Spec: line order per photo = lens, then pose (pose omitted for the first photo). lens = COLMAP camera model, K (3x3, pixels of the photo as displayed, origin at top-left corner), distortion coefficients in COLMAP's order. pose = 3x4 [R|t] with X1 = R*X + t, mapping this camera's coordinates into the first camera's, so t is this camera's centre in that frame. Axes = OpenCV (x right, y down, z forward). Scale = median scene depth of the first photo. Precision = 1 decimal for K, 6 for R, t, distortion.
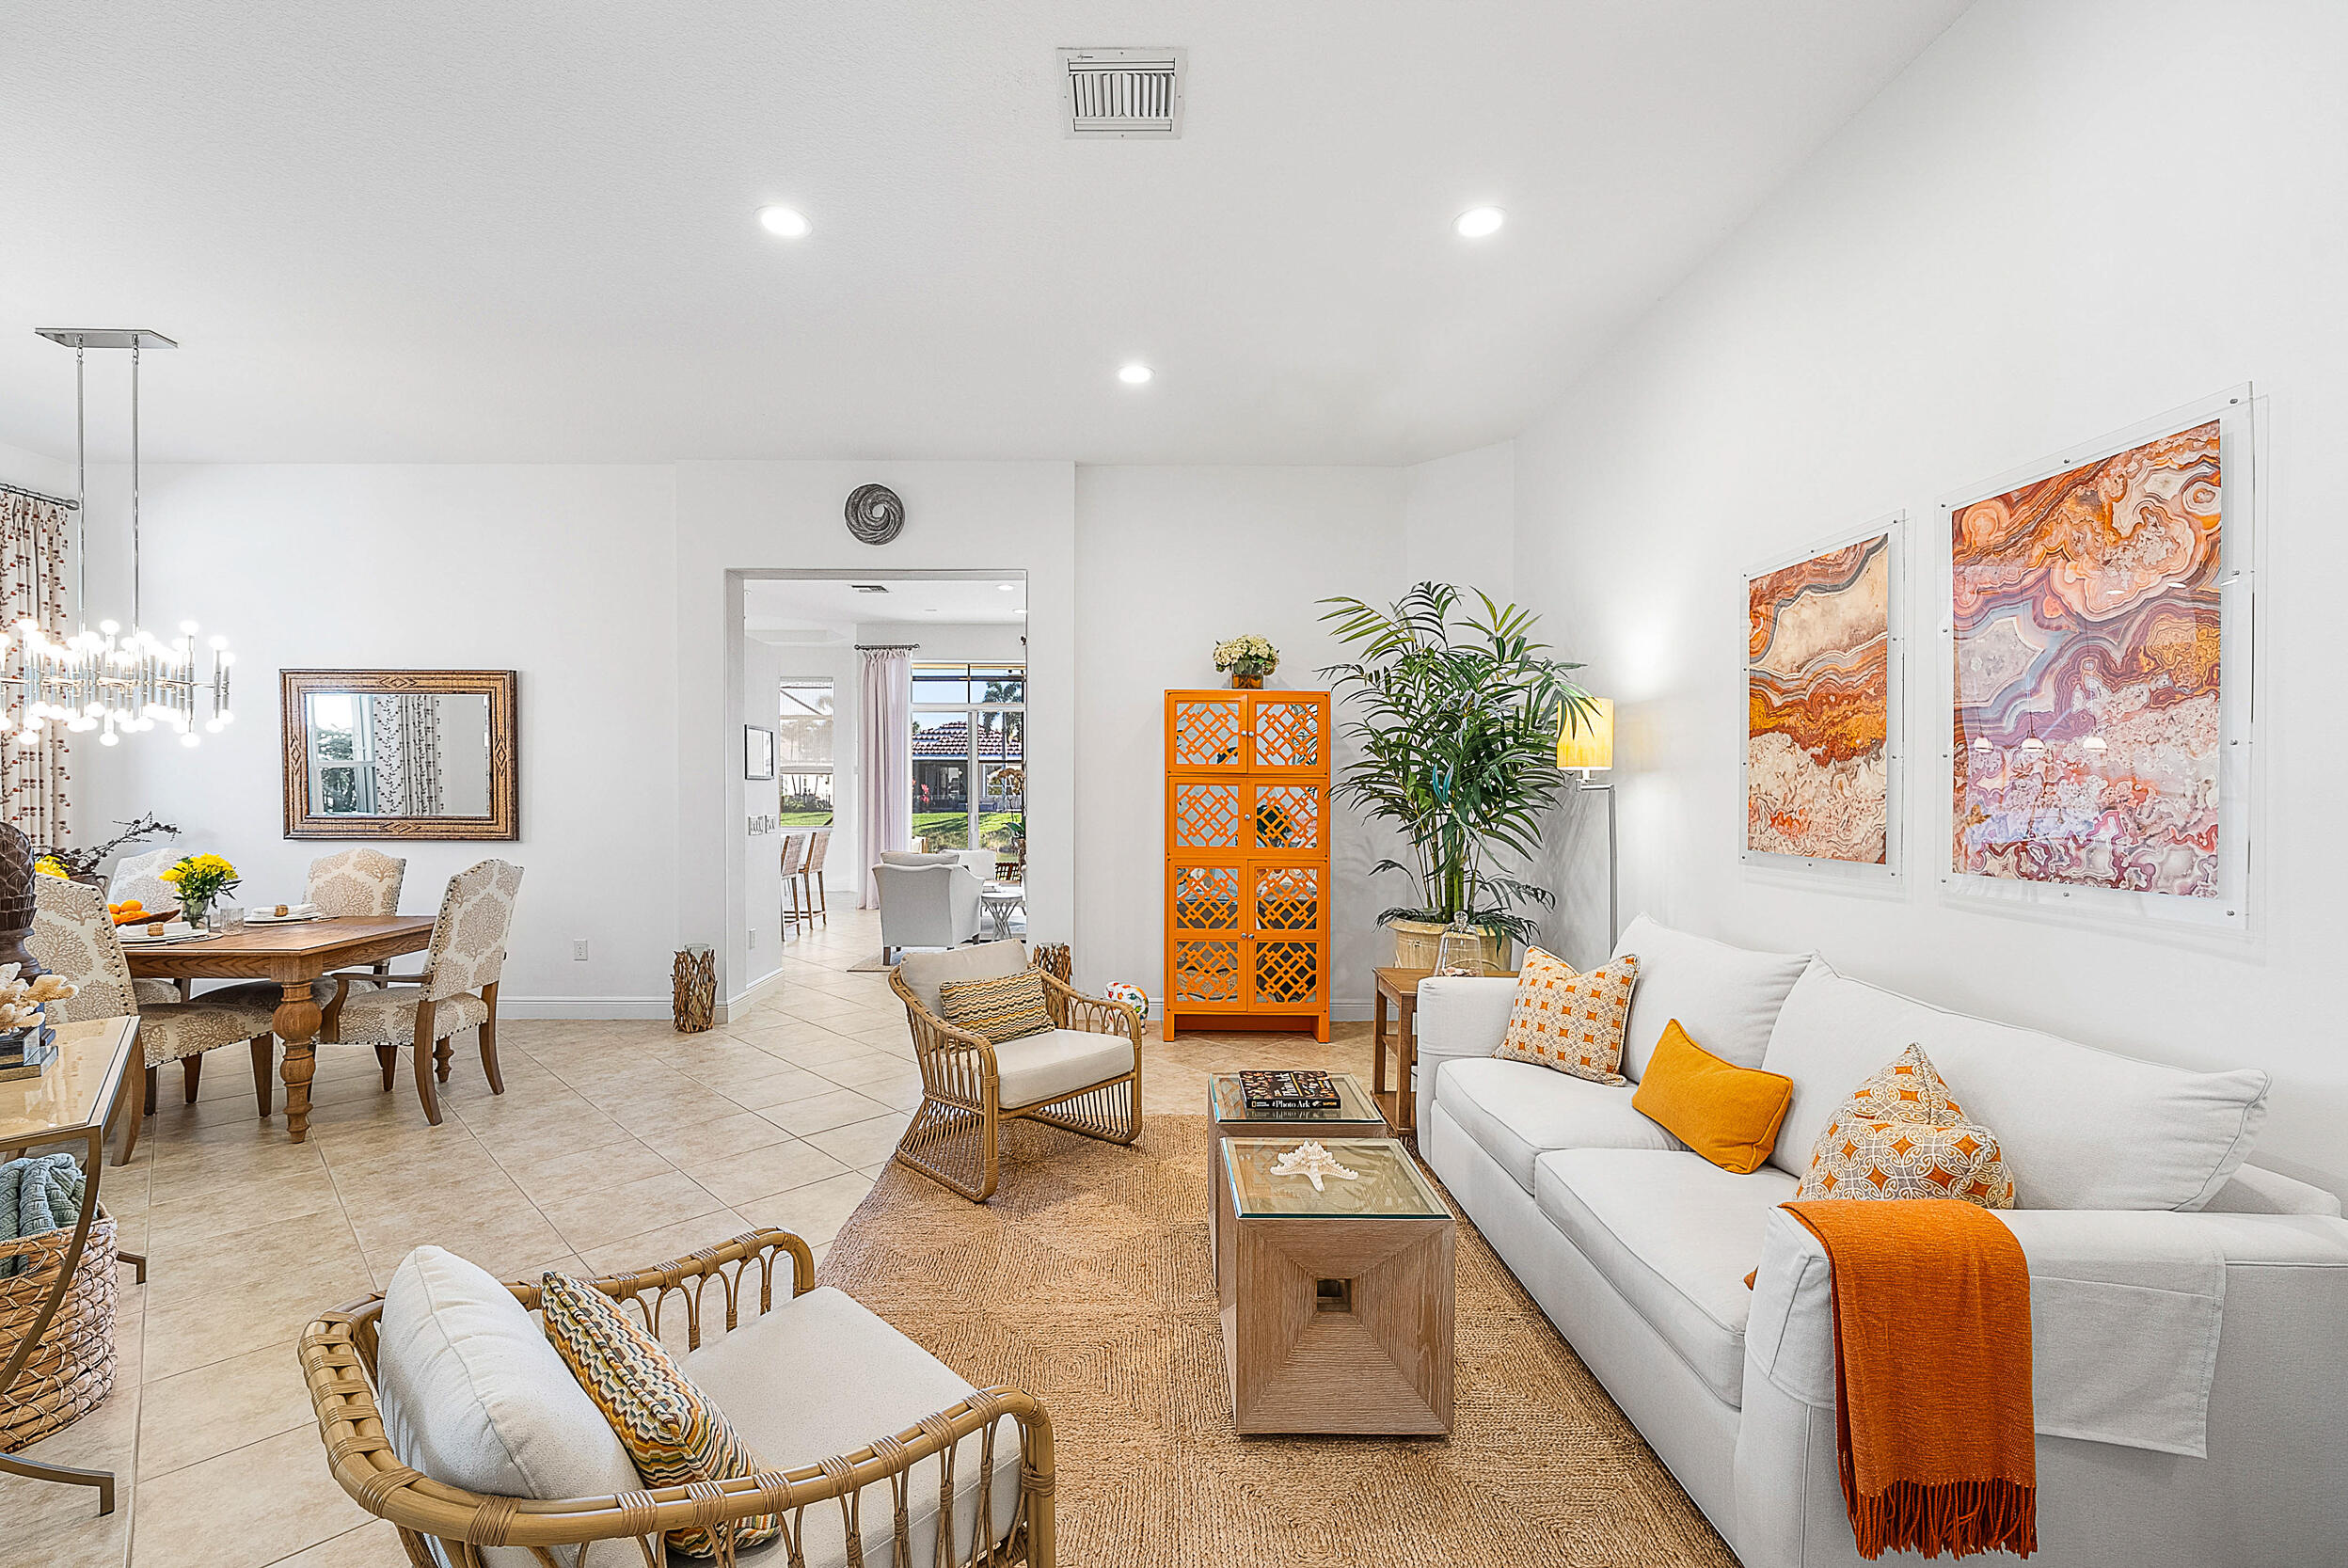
lens RADIAL K [[996.9, 0, 1174.0], [0, 996.9, 784.0], [0, 0, 1]] dist [0.001028, 0.000262]
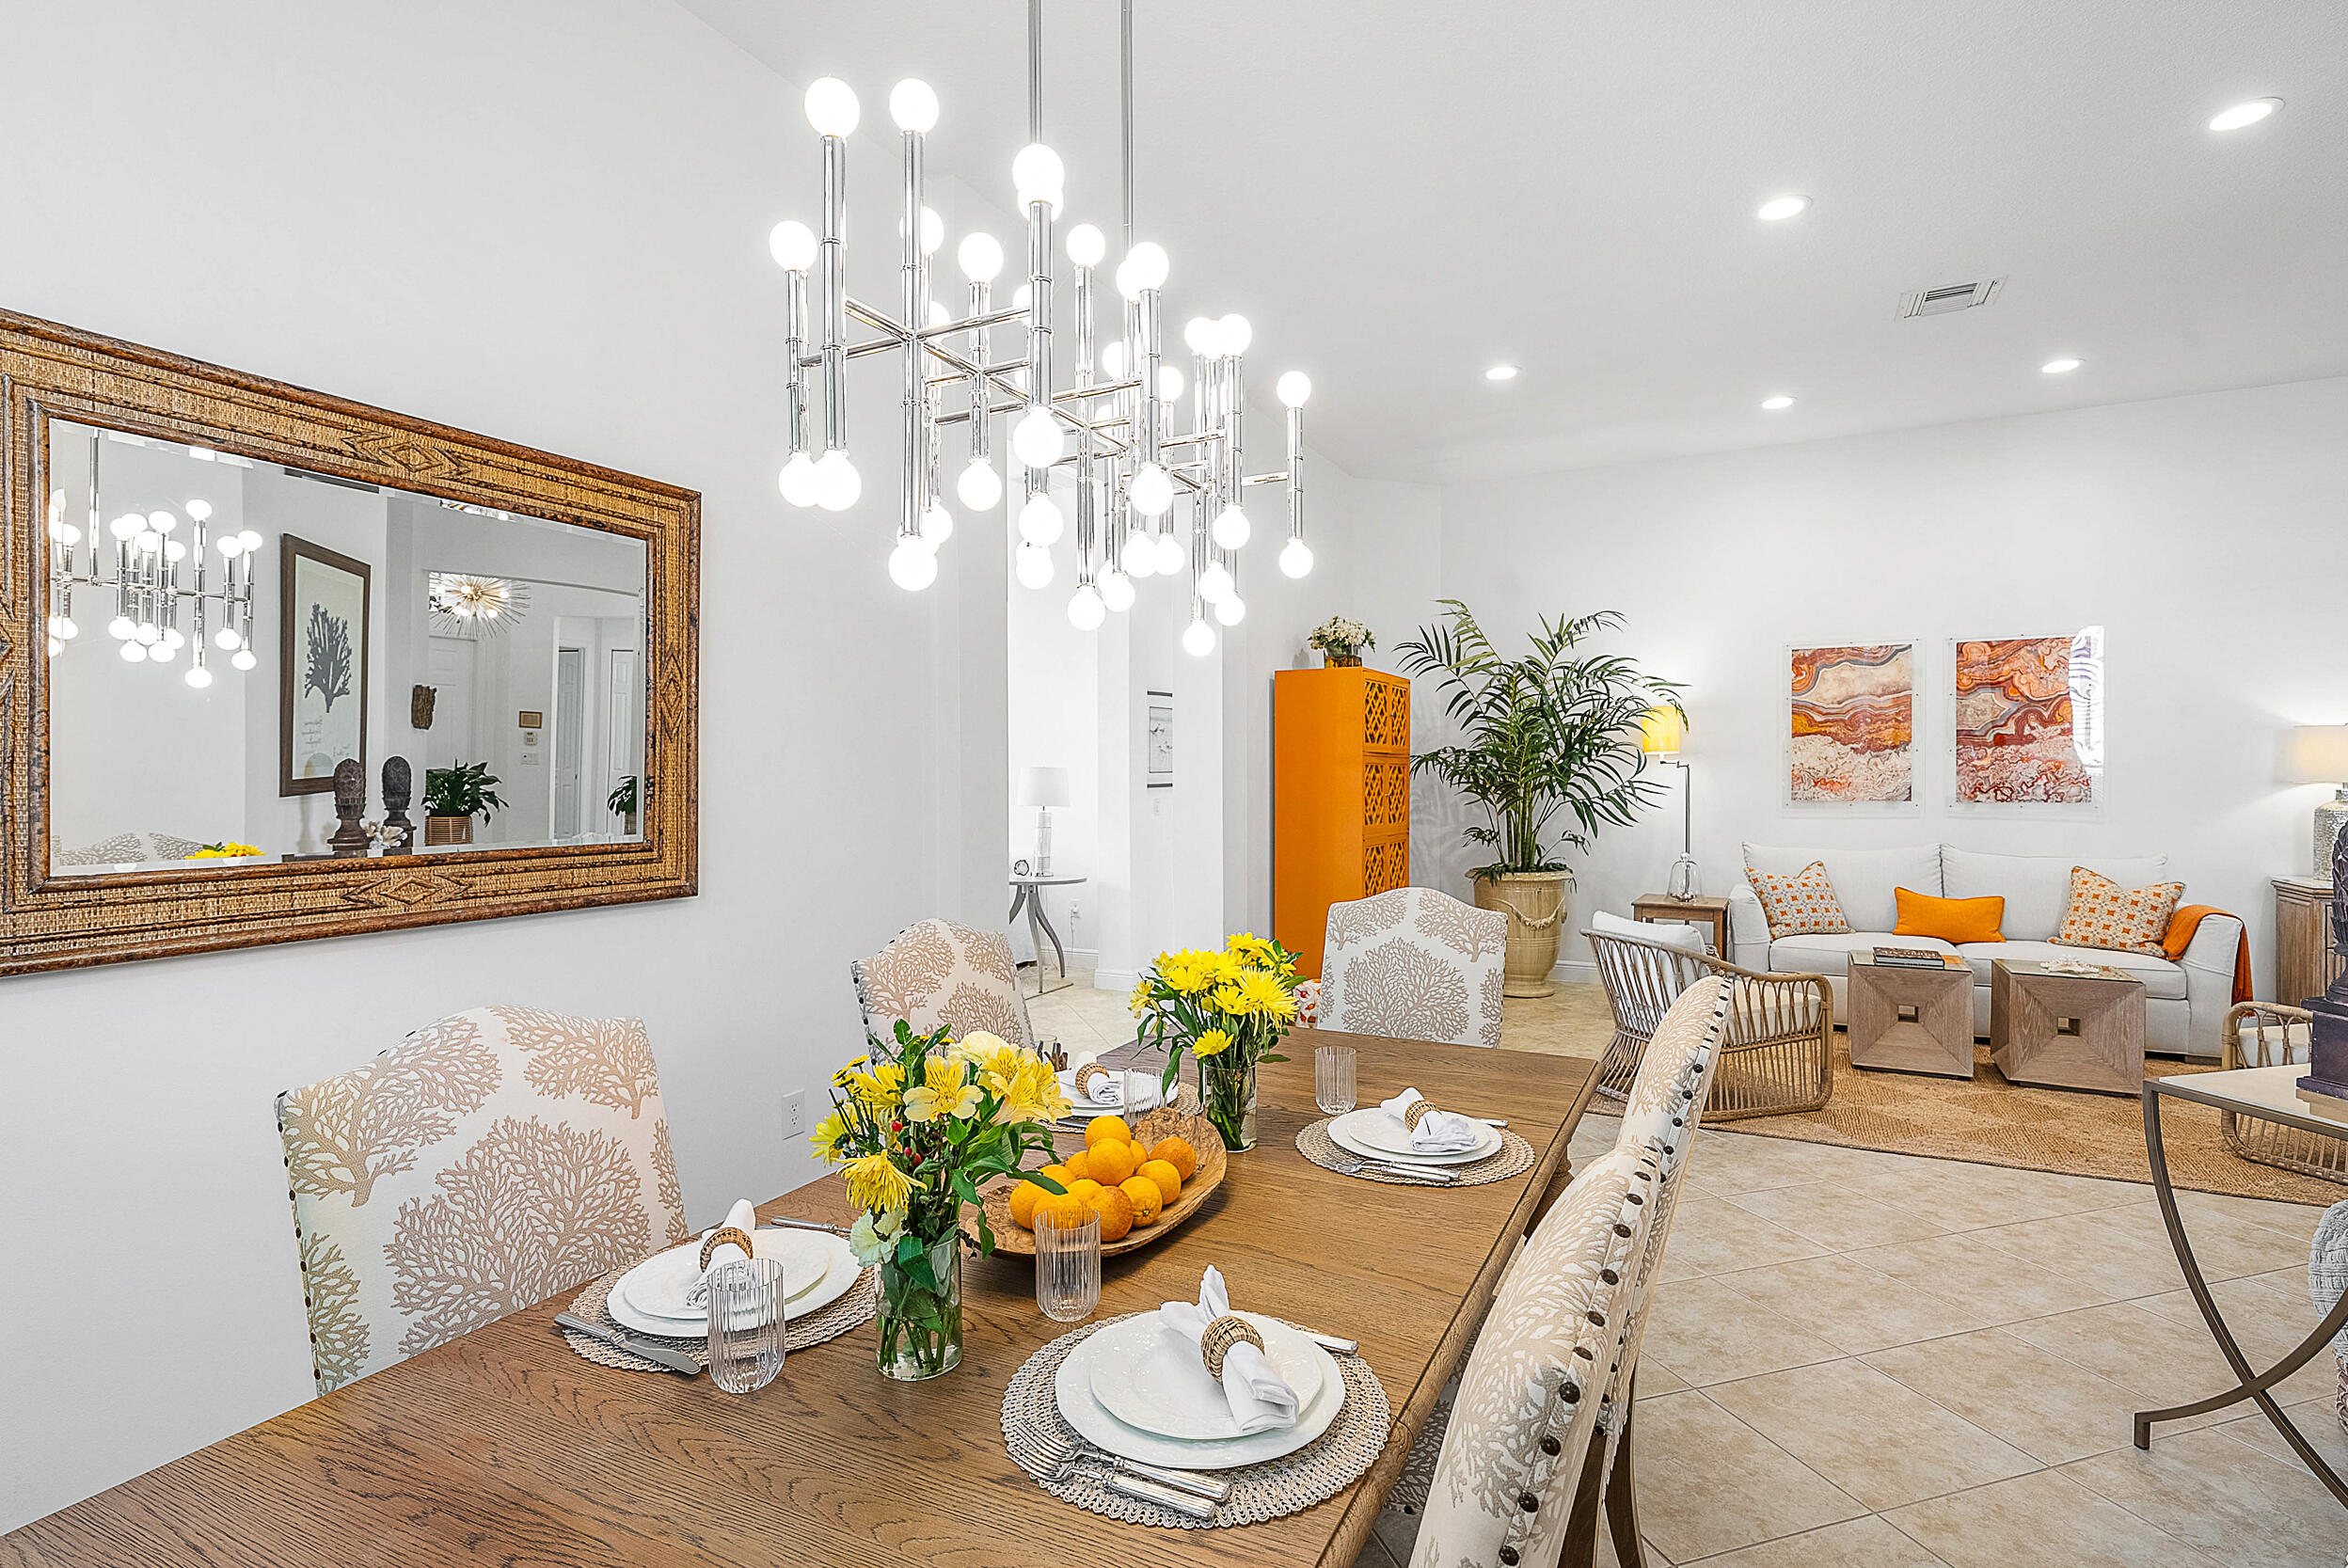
lens RADIAL K [[1122.0, 0, 1174.0], [0, 1122.0, 784.0], [0, 0, 1]] dist [-0.002916, -0.000495]
pose [[0.465801, -0.015428, 0.884755, -2.070284], [0.000491, 0.999852, 0.017177, 0.002984], [-0.884889, -0.007567, 0.465740, 1.250371]]
